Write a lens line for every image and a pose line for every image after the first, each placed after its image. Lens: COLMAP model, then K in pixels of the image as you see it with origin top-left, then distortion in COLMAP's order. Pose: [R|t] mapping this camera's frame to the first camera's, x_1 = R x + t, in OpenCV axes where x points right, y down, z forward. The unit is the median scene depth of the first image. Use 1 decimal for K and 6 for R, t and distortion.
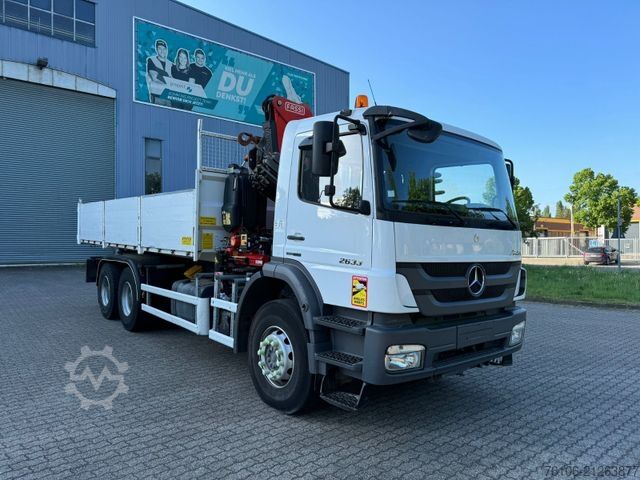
lens RADIAL K [[462.2, 0, 320.0], [0, 462.2, 240.0], [0, 0, 1]] dist [-0.002813, -0.002034]
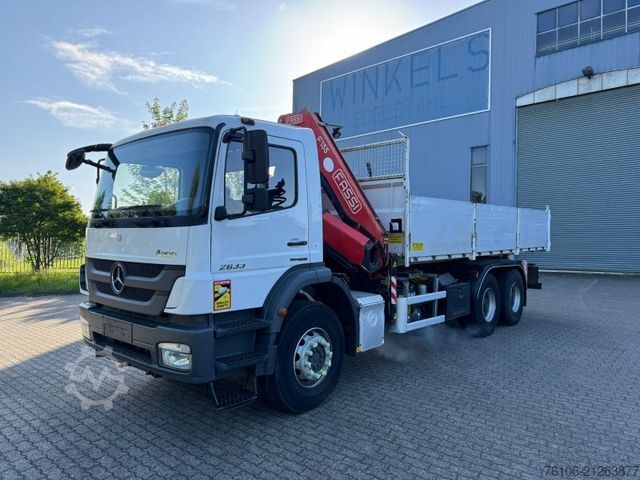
lens RADIAL K [[460.6, 0, 320.0], [0, 460.6, 240.0], [0, 0, 1]] dist [0.006120, -0.000211]
pose [[0.136611, -0.017310, -0.990473, 1.140784], [-0.002738, 0.999837, -0.017852, 0.010244], [0.990621, 0.005151, 0.136542, 1.034217]]
